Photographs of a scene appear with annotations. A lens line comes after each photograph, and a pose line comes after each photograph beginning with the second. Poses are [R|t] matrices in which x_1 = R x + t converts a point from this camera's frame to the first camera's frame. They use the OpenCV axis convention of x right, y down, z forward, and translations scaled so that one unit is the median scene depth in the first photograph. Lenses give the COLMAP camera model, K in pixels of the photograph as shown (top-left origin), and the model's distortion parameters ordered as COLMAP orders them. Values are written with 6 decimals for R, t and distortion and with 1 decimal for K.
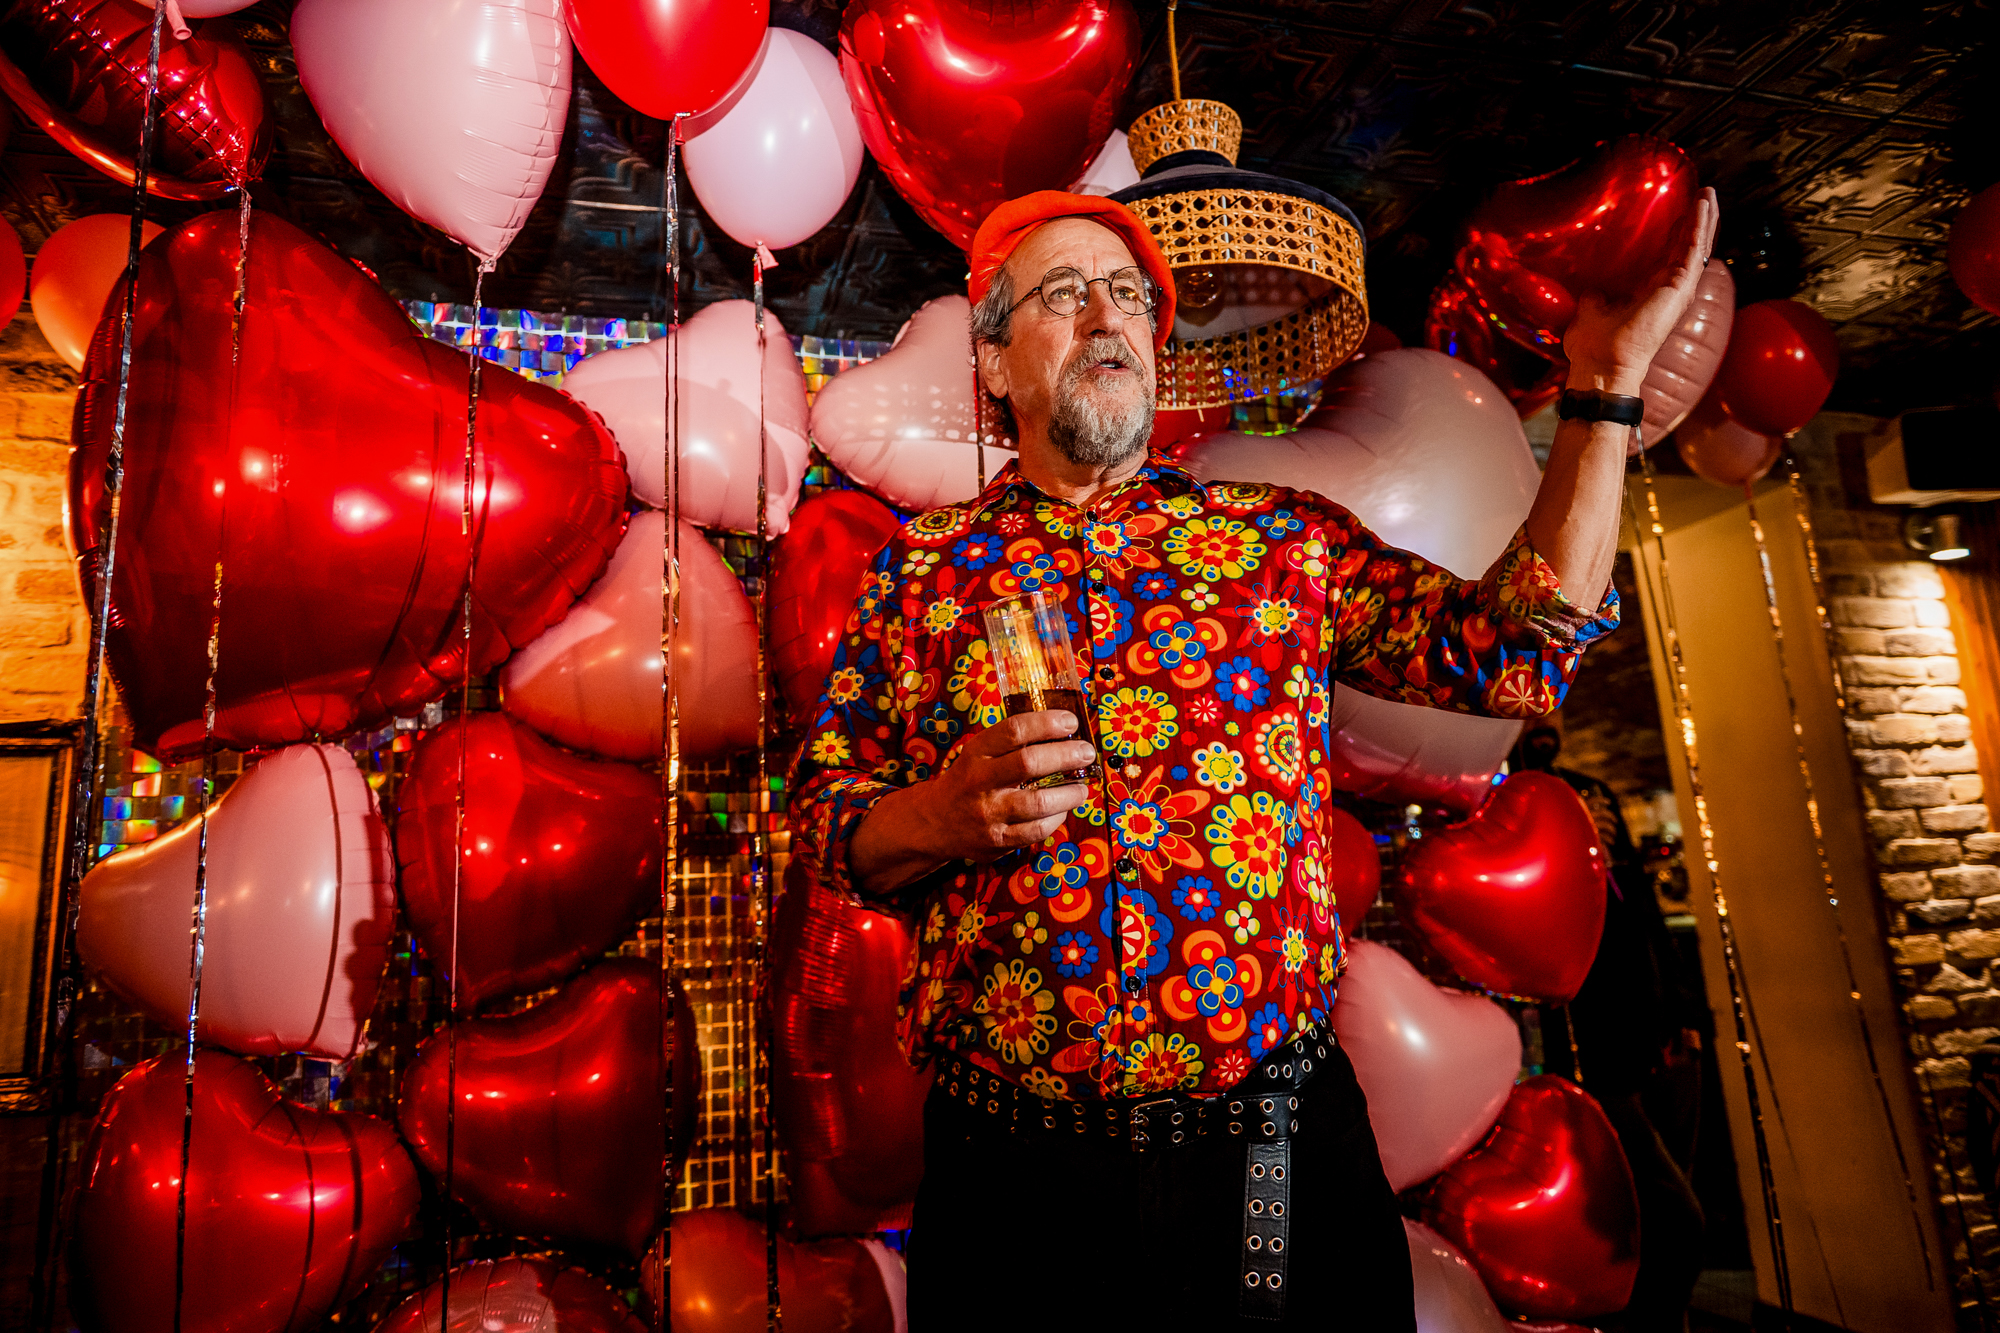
lens RADIAL K [[1257.5, 0, 1026.9], [0, 1257.5, 667.0], [0, 0, 1]] dist [0.001651, -0.005327]
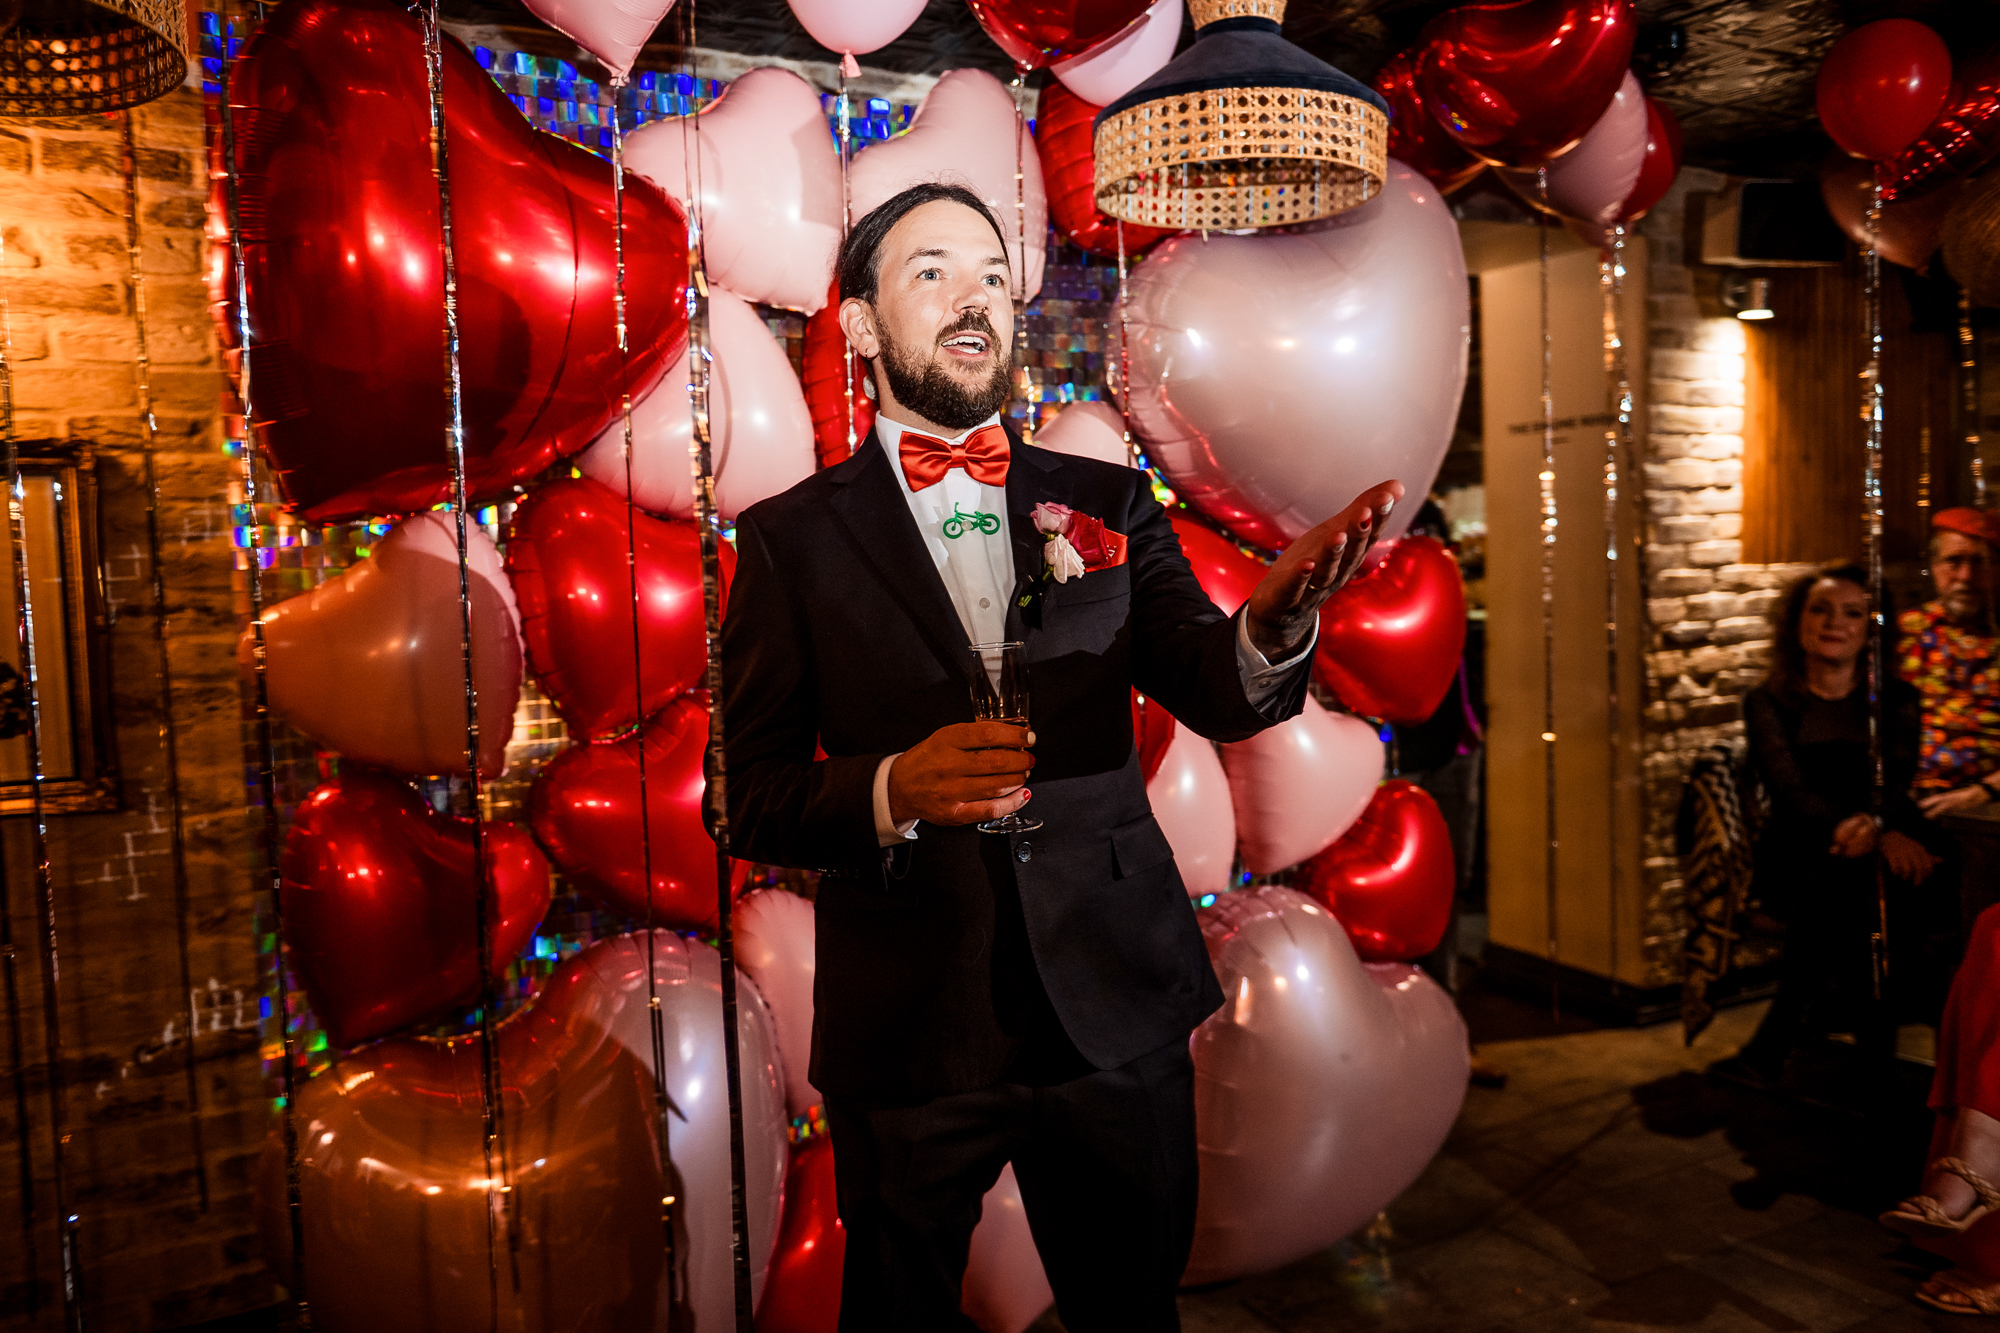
lens RADIAL K [[1480.1, 0, 1000.0], [0, 1480.1, 666.5], [0, 0, 1]] dist [0.009414, 0.001869]
pose [[0.978772, 0.012849, 0.204547, -0.181211], [-0.066094, 0.964501, 0.255674, -0.085495], [-0.194001, -0.263766, 0.944876, -0.187763]]
